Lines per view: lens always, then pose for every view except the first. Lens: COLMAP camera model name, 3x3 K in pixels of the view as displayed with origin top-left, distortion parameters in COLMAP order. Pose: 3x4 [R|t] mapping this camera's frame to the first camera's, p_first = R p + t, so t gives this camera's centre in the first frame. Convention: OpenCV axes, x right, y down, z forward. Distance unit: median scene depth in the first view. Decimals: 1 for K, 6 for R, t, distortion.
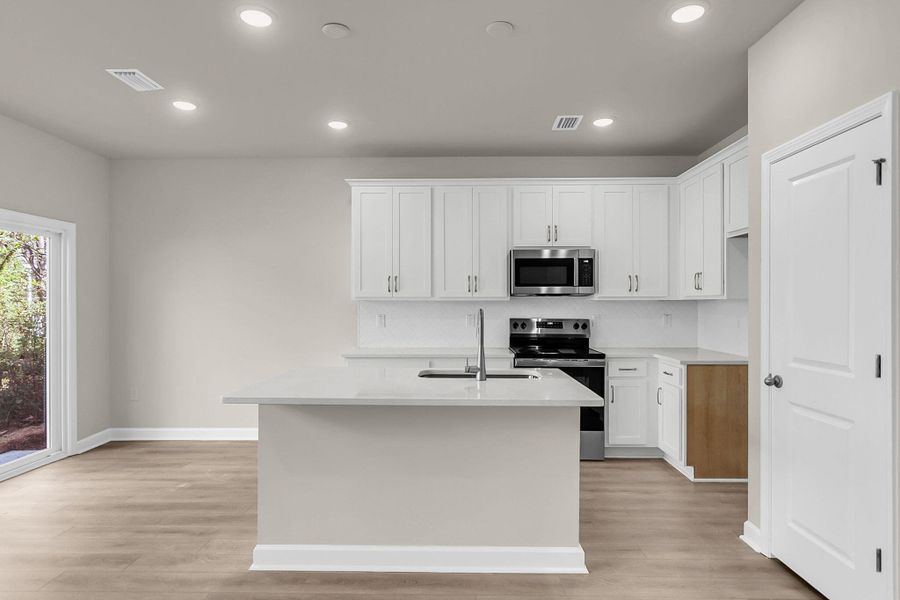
lens RADIAL K [[555.2, 0, 437.5], [0, 555.2, 302.7], [0, 0, 1]] dist [0.005091, 0.002974]
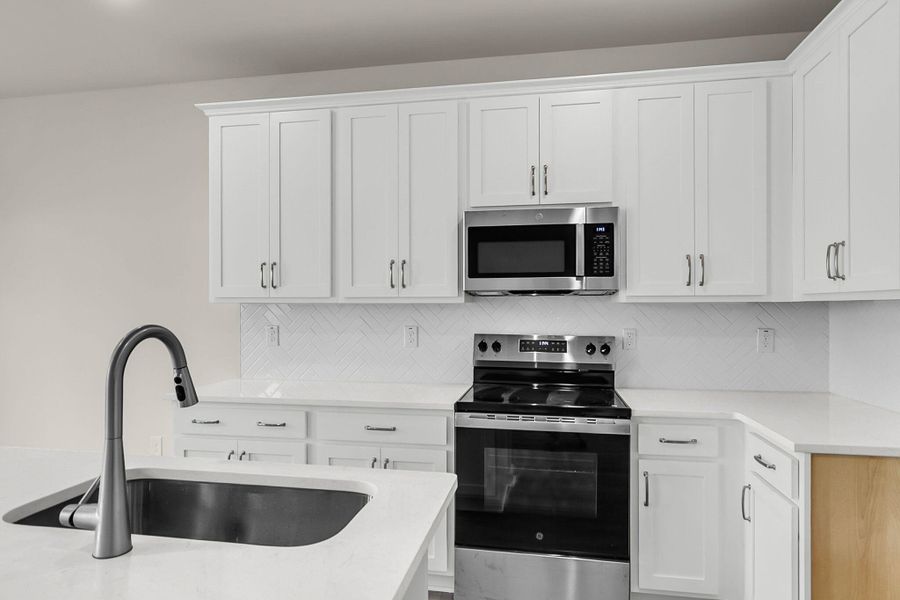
lens RADIAL K [[555.2, 0, 437.5], [0, 555.2, 302.7], [0, 0, 1]] dist [0.005091, 0.002974]
pose [[0.988106, -0.000395, -0.153771, 0.195179], [-0.000465, 0.999984, -0.005556, -0.001143], [0.153771, 0.005562, 0.988091, 0.450001]]
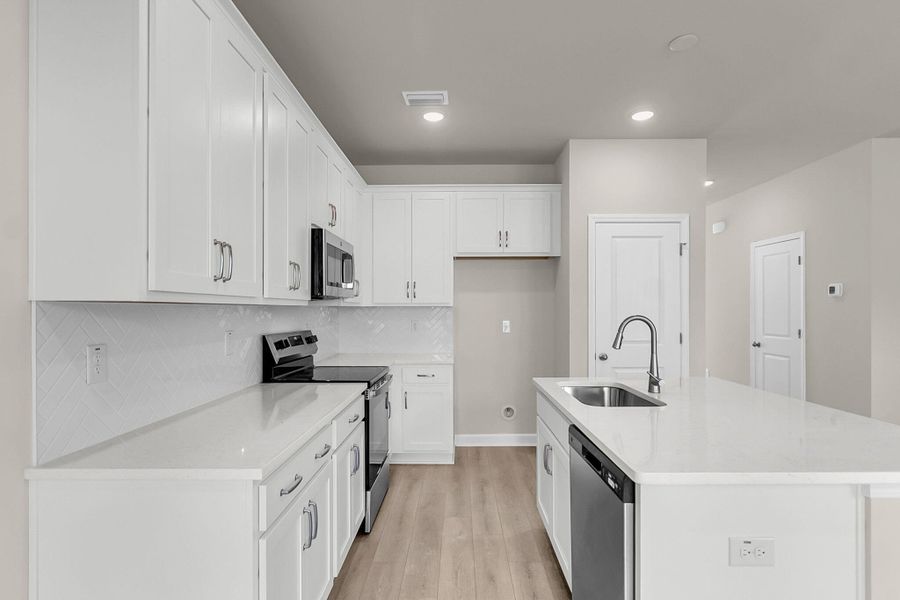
lens RADIAL K [[461.2, 0, 479.2], [0, 461.2, 308.5], [0, 0, 1]] dist [0.003481, 0.000781]
pose [[-0.075721, 0.003135, 0.997124, -0.425981], [0.003137, 0.999991, -0.002906, 0.001289], [-0.997124, 0.002908, -0.075730, 0.868573]]
